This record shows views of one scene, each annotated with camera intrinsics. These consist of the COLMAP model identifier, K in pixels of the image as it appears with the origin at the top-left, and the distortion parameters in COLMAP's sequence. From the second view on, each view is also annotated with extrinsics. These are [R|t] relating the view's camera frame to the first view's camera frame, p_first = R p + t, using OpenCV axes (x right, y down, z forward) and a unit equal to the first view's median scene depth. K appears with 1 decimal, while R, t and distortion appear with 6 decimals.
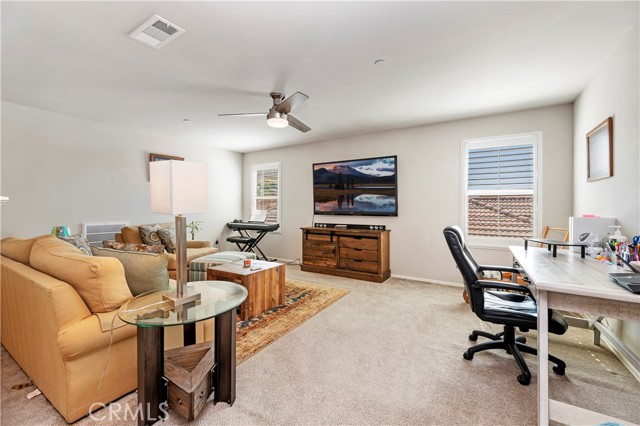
lens RADIAL K [[264.5, 0, 316.5], [0, 264.5, 211.2], [0, 0, 1]] dist [-0.003064, 0.000229]
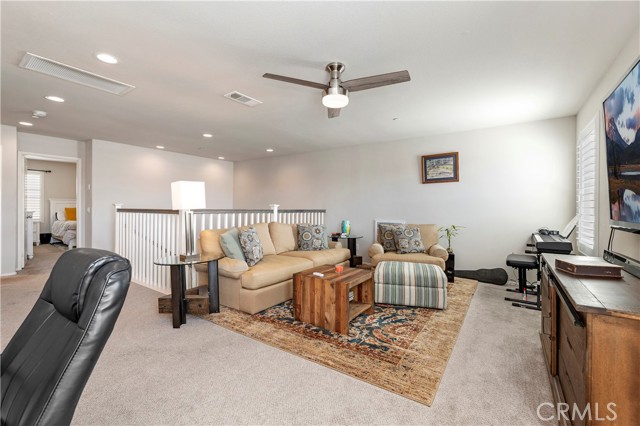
lens RADIAL K [[264.5, 0, 314.2], [0, 264.5, 210.6], [0, 0, 1]] dist [-0.003064, 0.000229]
pose [[-0.065793, 0.002815, -0.997829, 0.672586], [-0.004553, 0.999985, 0.003121, -0.008320], [0.997823, 0.004748, -0.065779, 1.025127]]
